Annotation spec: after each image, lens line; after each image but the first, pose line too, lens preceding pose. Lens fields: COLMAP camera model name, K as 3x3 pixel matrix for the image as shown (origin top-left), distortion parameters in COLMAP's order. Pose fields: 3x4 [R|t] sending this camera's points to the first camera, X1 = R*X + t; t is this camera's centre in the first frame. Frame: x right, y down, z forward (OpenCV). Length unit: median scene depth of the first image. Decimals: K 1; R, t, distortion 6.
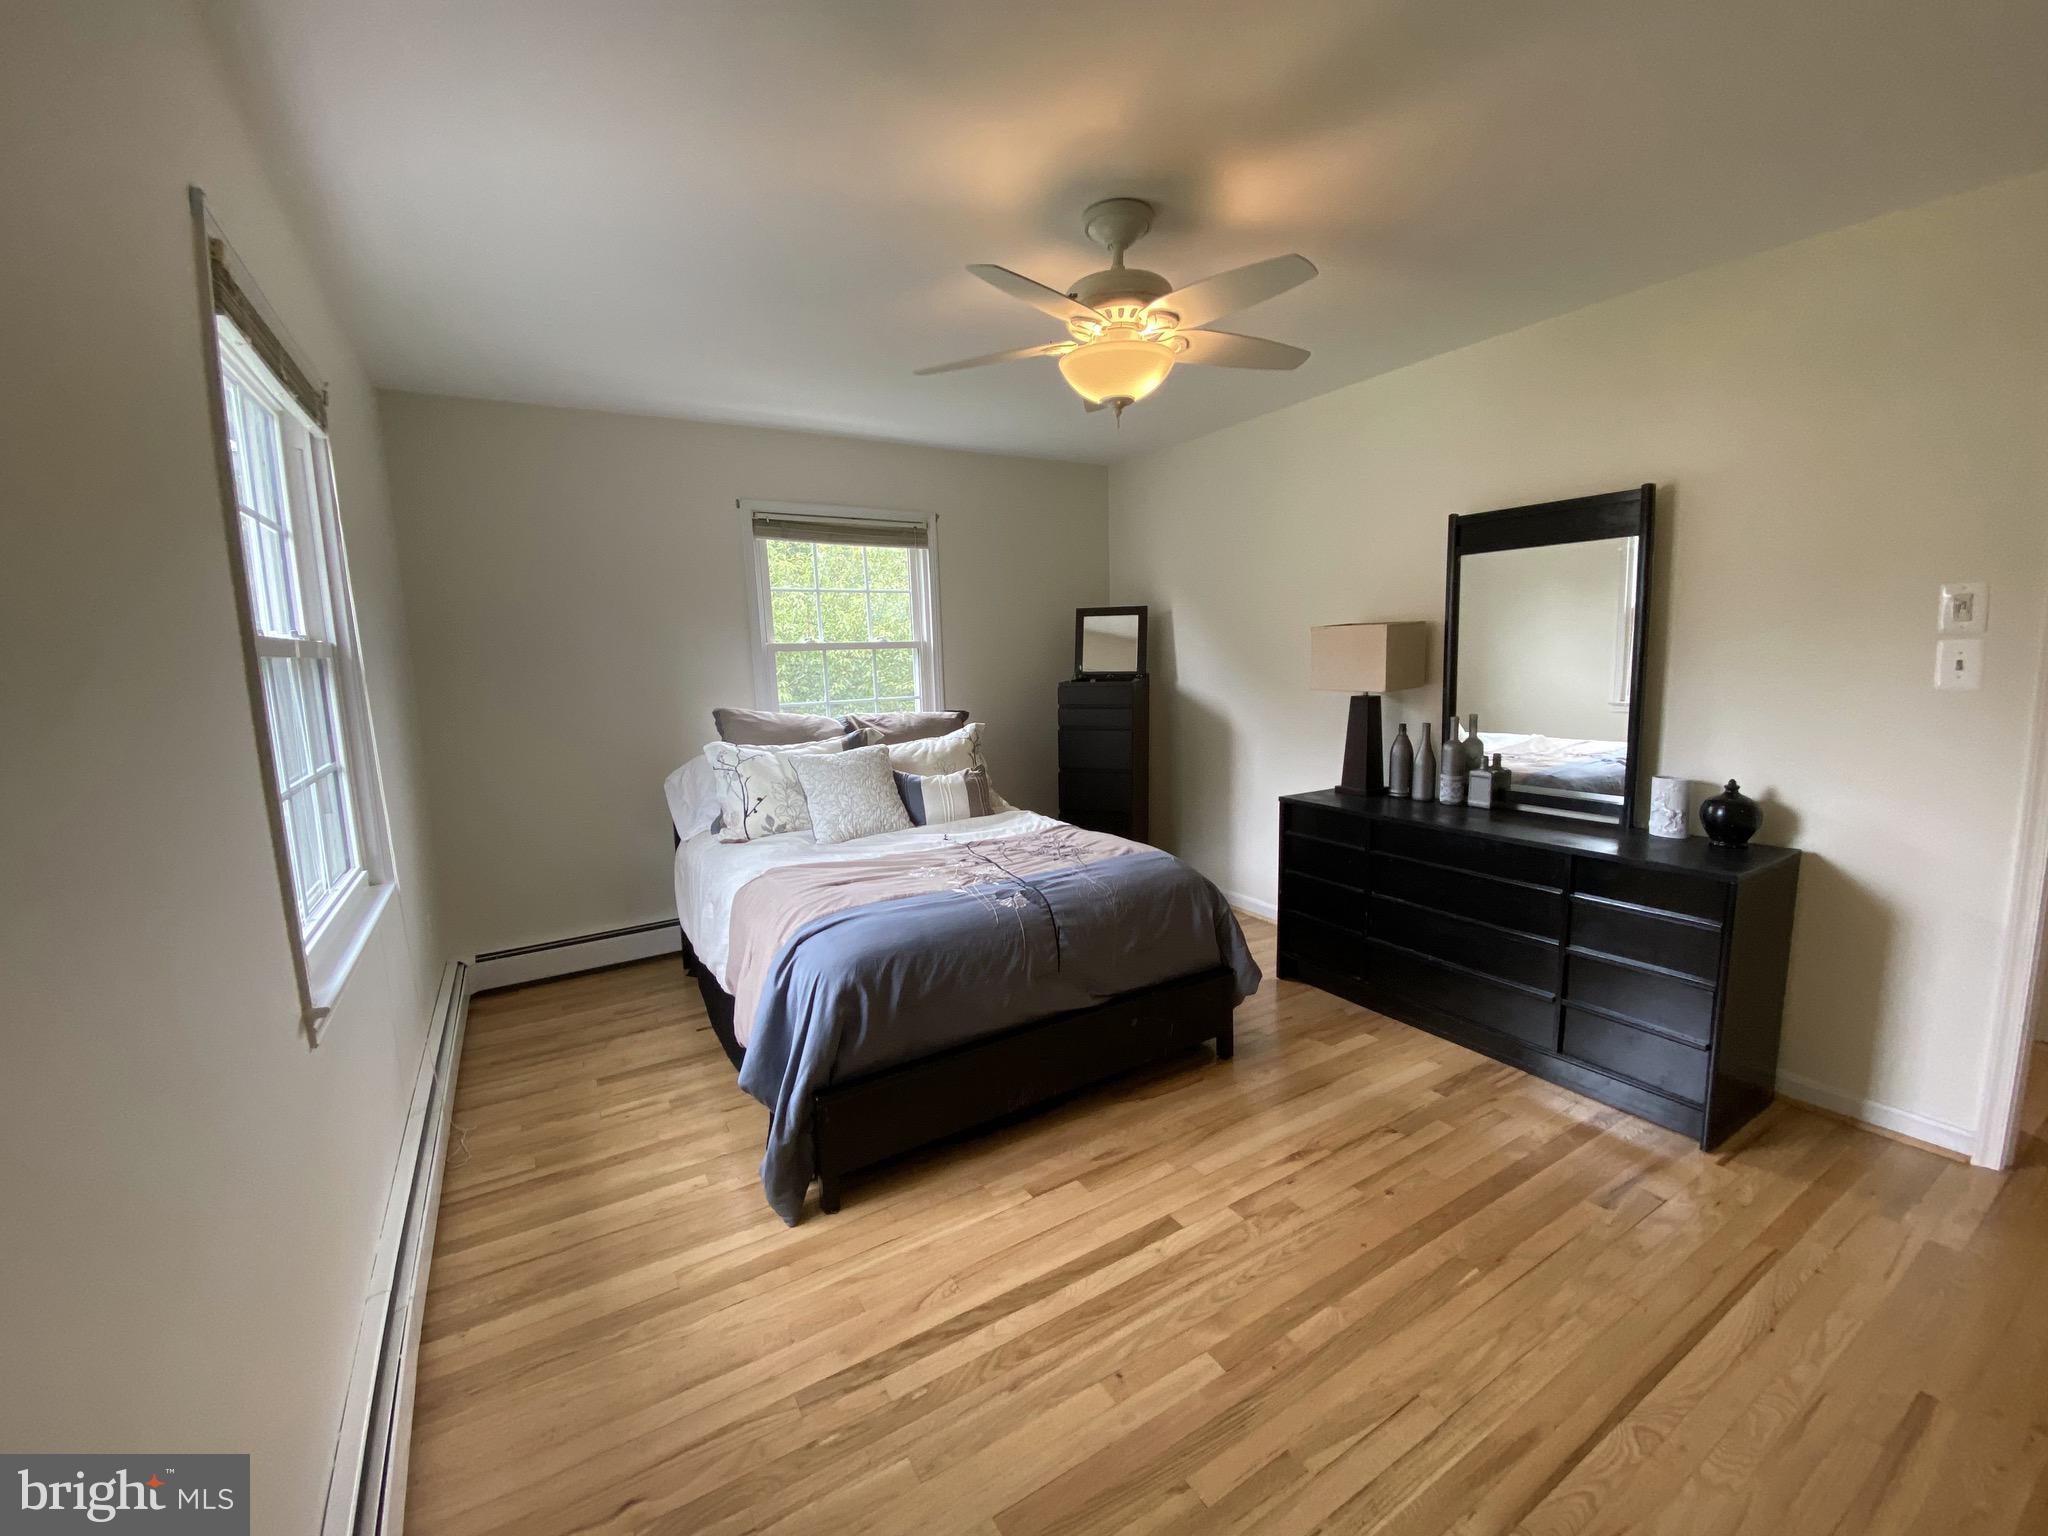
lens RADIAL K [[833.8, 0, 1027.5], [0, 833.8, 765.7], [0, 0, 1]] dist [0.035237, -0.030284]
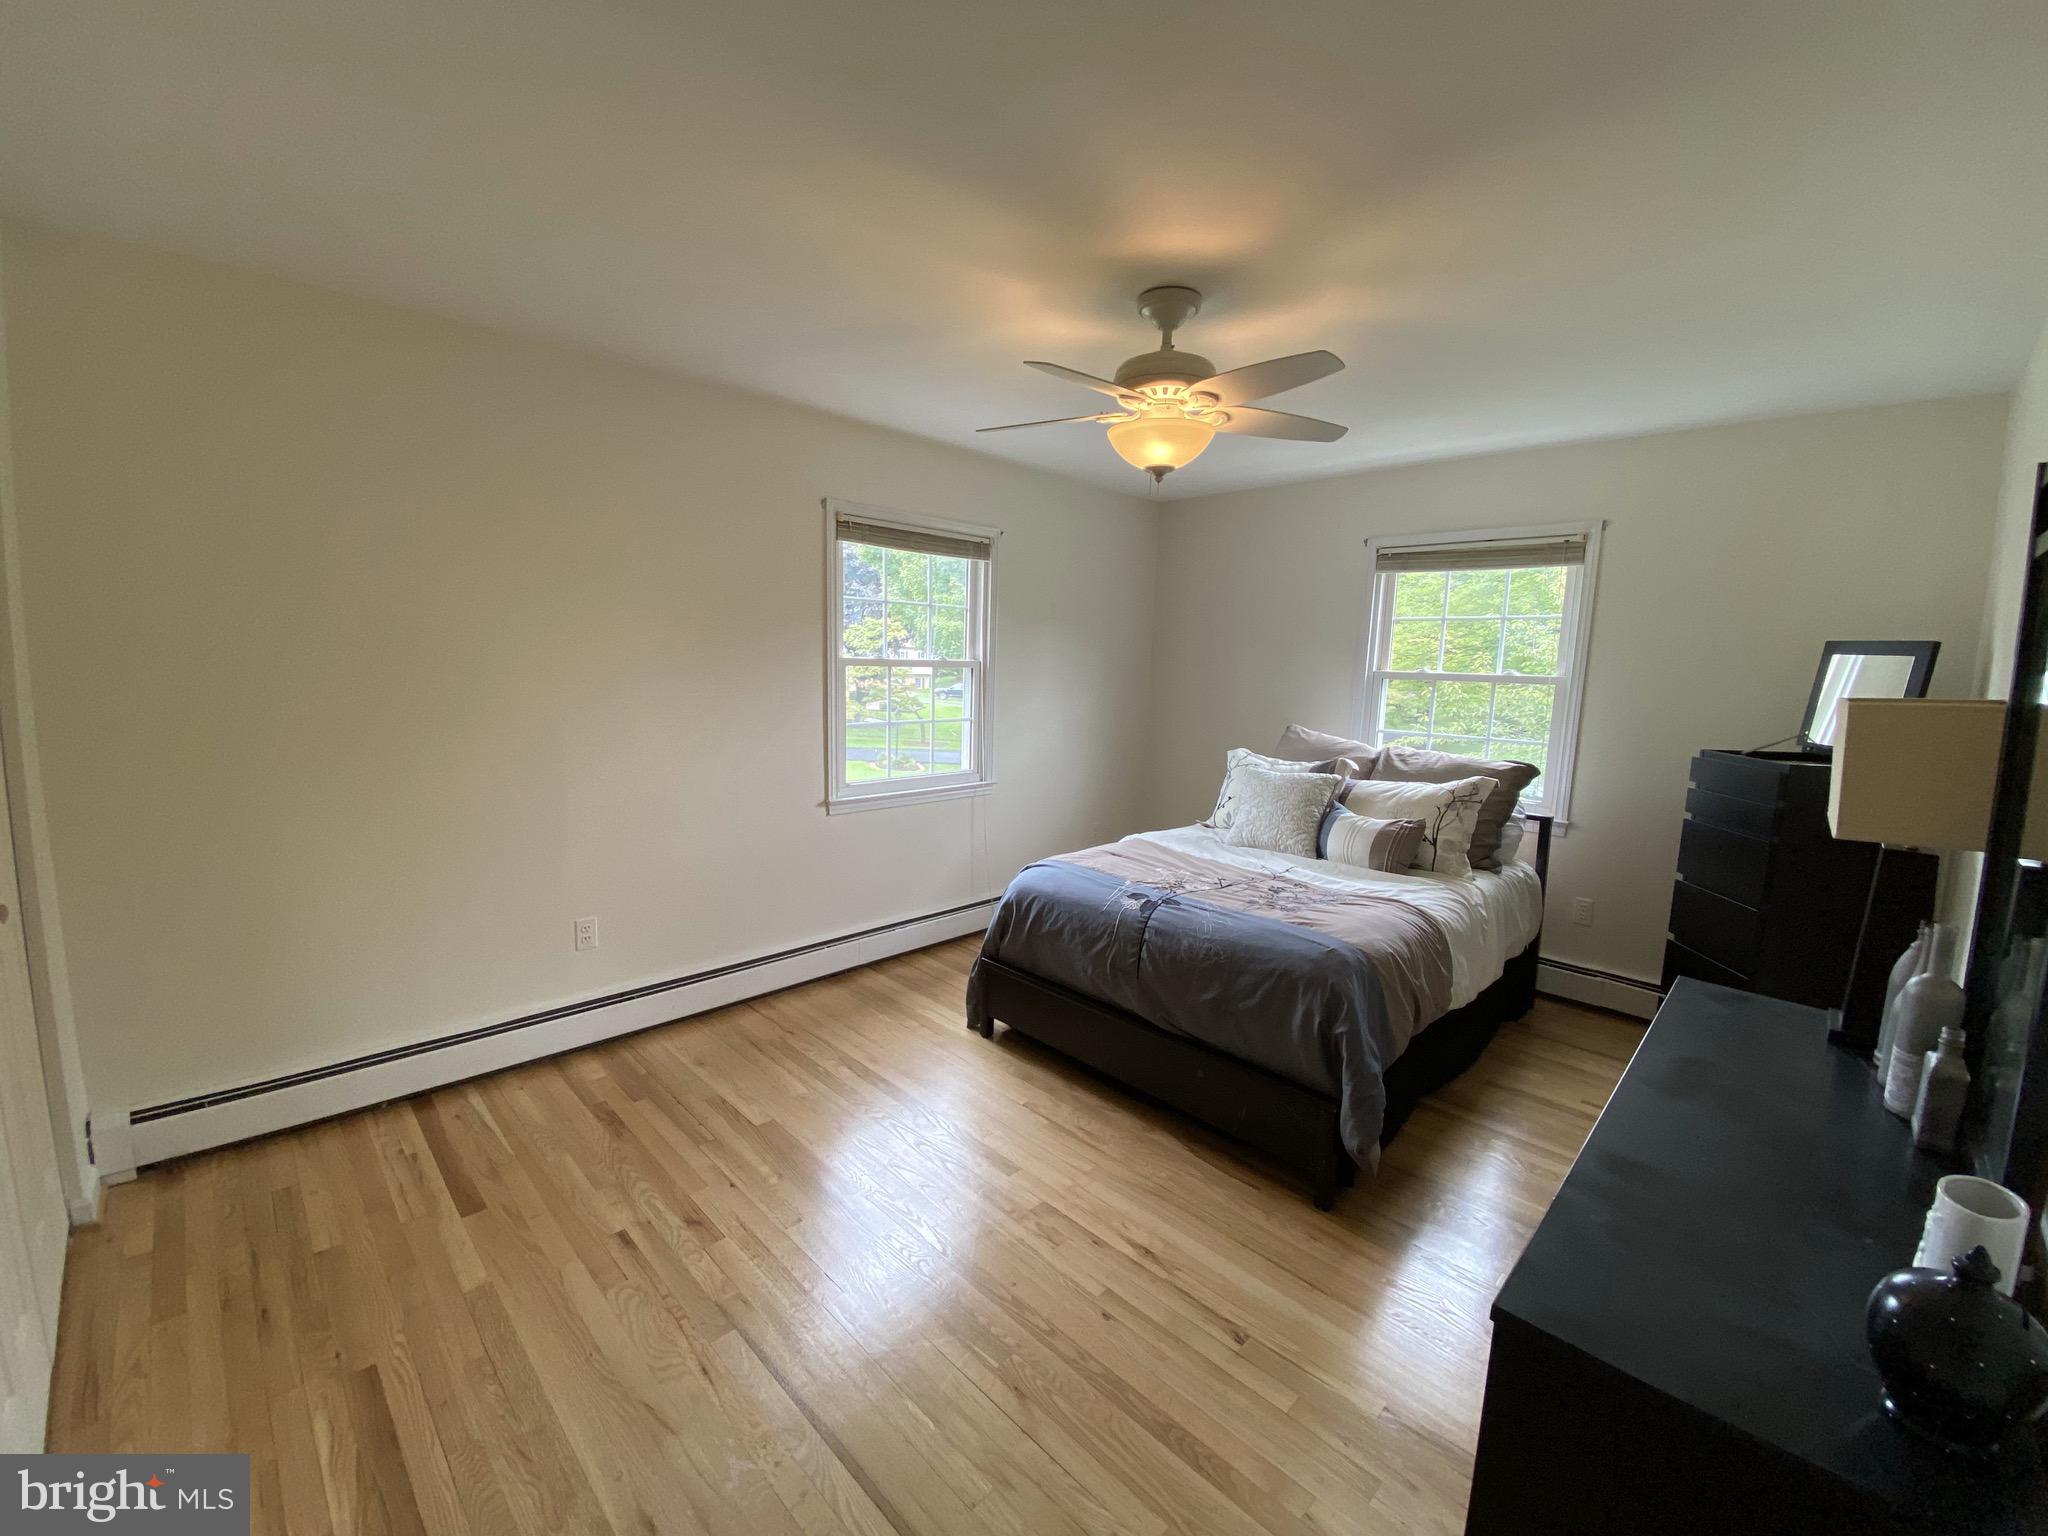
lens RADIAL K [[833.8, 0, 1027.5], [0, 833.8, 765.7], [0, 0, 1]] dist [0.035237, -0.030284]
pose [[0.233741, 0.168247, -0.957632, 1.008292], [-0.173129, 0.976377, 0.129283, -0.145577], [0.956761, 0.135576, 0.257348, 0.523257]]
